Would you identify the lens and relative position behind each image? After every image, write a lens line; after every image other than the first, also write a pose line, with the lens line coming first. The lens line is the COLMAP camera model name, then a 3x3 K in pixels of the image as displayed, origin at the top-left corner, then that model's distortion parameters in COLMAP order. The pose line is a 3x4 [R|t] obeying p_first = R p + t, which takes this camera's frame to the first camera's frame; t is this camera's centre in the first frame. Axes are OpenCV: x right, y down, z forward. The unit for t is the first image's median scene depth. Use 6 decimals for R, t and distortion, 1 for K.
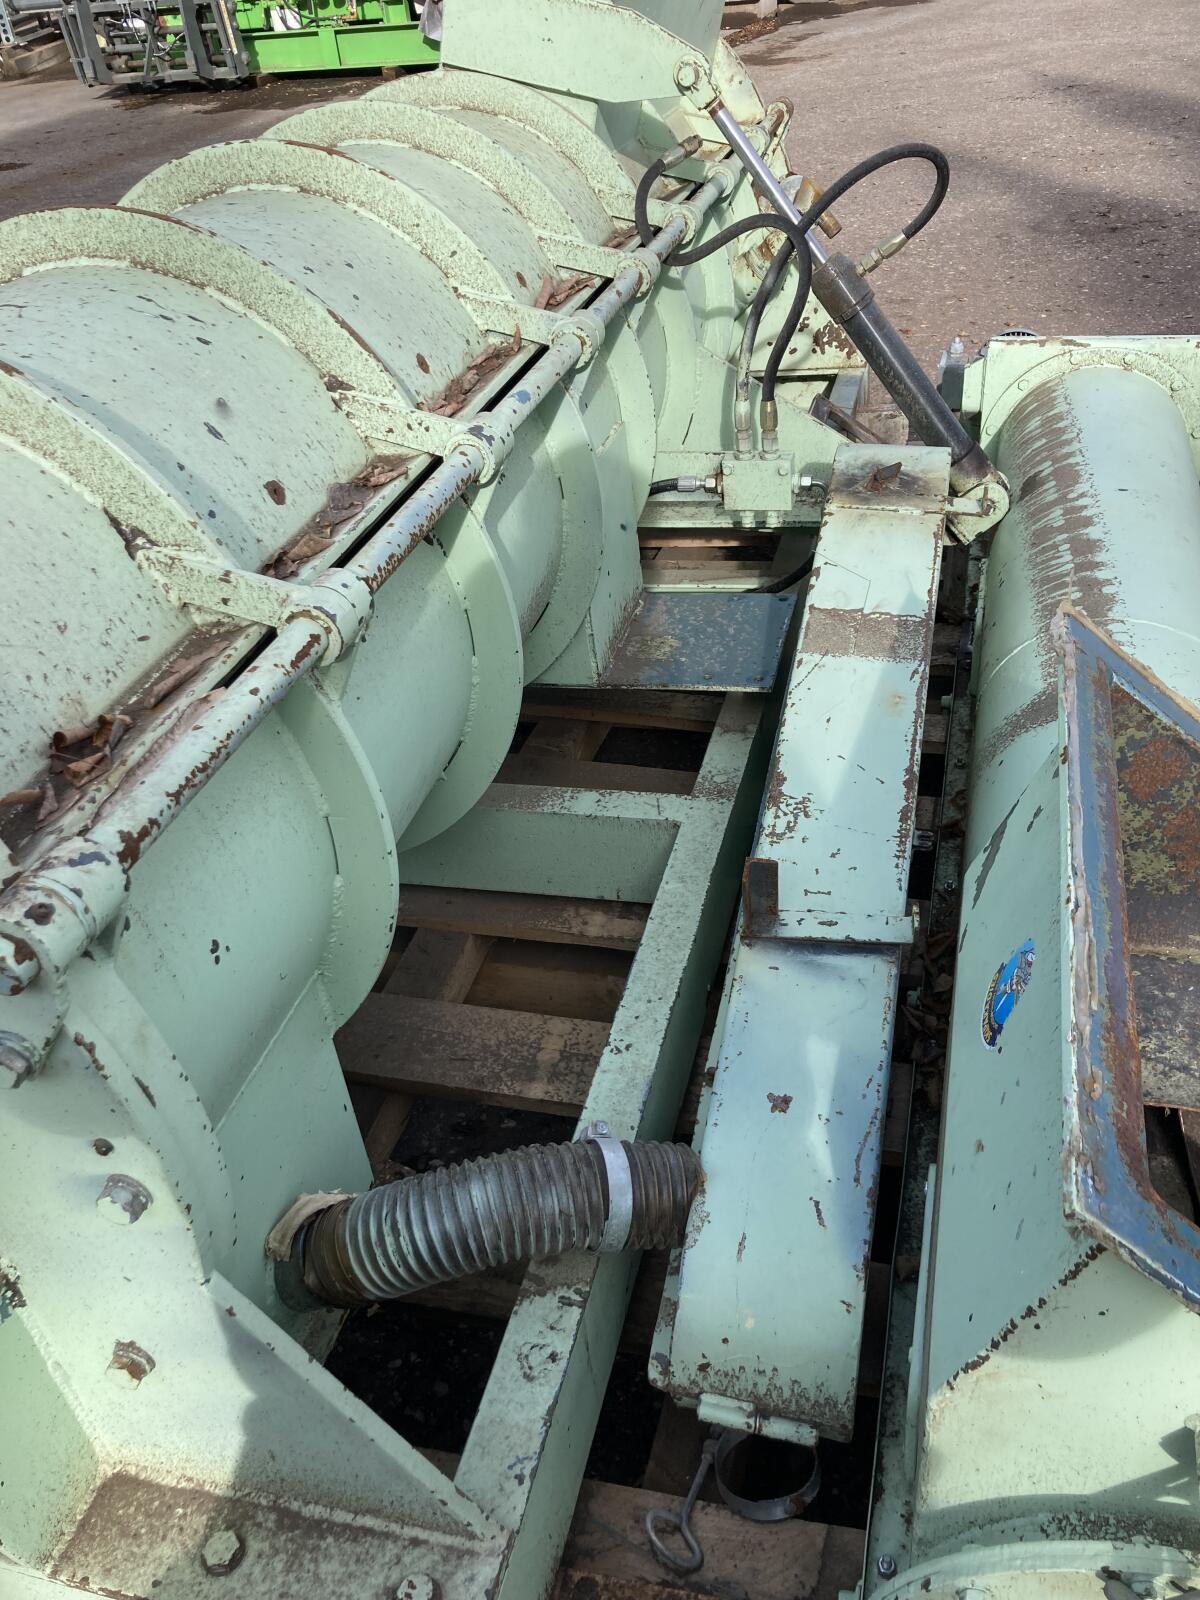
lens RADIAL K [[1329.2, 0, 600.0], [0, 1329.2, 800.0], [0, 0, 1]] dist [-0.005313, -0.004042]
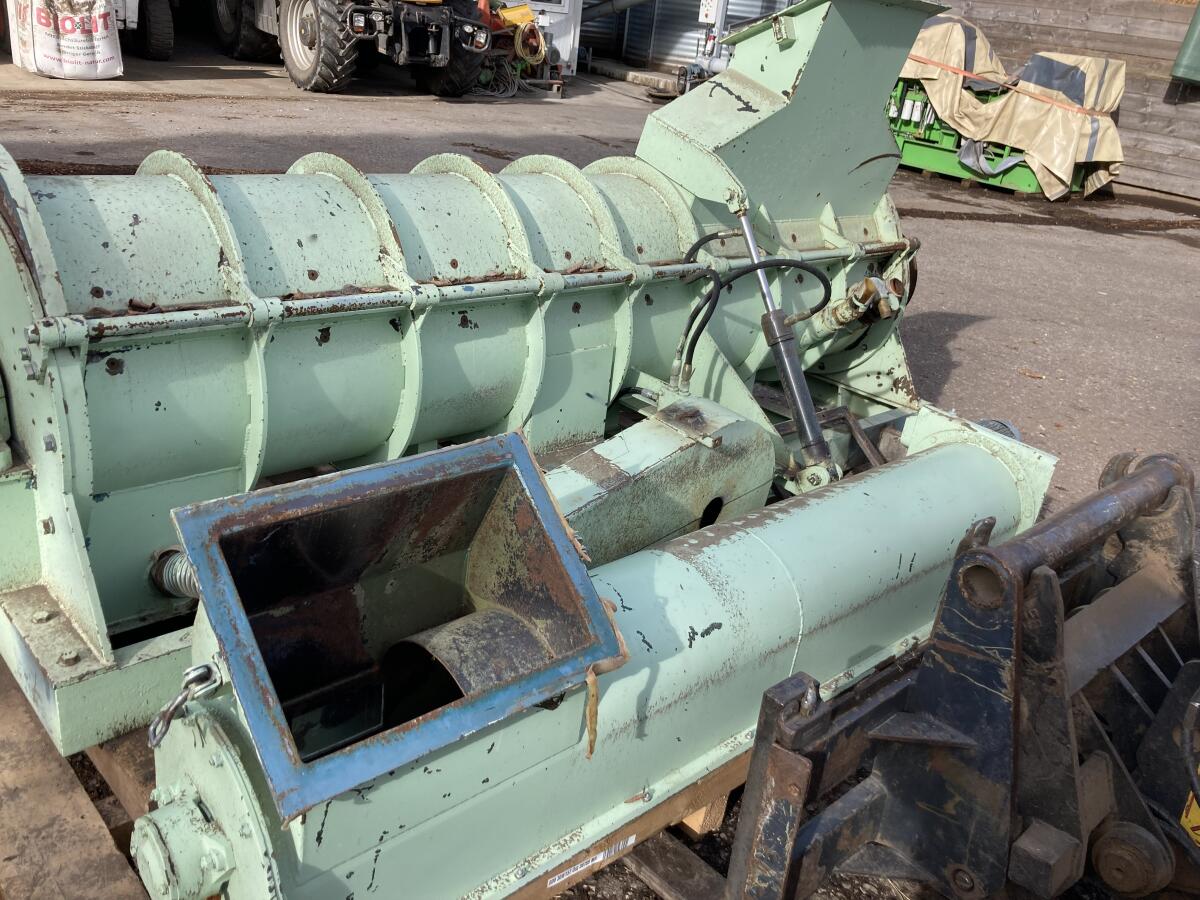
lens RADIAL K [[1004.8, 0, 600.0], [0, 1004.8, 450.0], [0, 0, 1]] dist [0.005858, -0.002513]
pose [[0.816314, 0.391603, -0.424591, 0.977395], [-0.469116, 0.878351, -0.091809, -0.026415], [0.336988, 0.274128, 0.900718, -0.346127]]
